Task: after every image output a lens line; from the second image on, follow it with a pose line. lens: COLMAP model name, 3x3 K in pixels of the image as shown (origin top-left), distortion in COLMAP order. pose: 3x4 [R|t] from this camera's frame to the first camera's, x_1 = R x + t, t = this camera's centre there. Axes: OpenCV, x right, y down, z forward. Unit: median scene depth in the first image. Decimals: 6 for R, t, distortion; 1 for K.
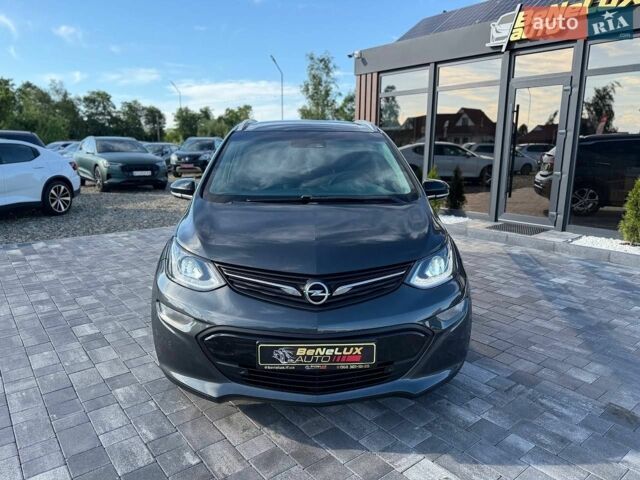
lens RADIAL K [[469.3, 0, 319.7], [0, 469.3, 224.5], [0, 0, 1]] dist [0.001796, 0.000494]
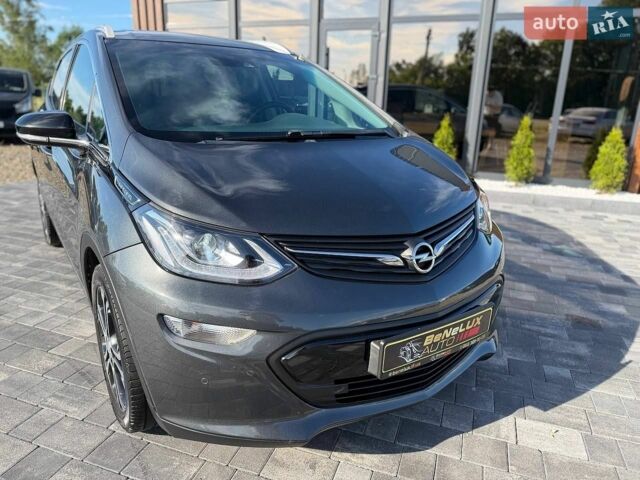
lens RADIAL K [[456.2, 0, 320.0], [0, 456.2, 240.0], [0, 0, 1]] dist [0.049511, -0.064783]
pose [[0.840030, -0.136985, 0.524962, -0.495340], [0.067040, 0.986393, 0.150117, 0.001198], [-0.538383, -0.090909, 0.837783, 0.478030]]
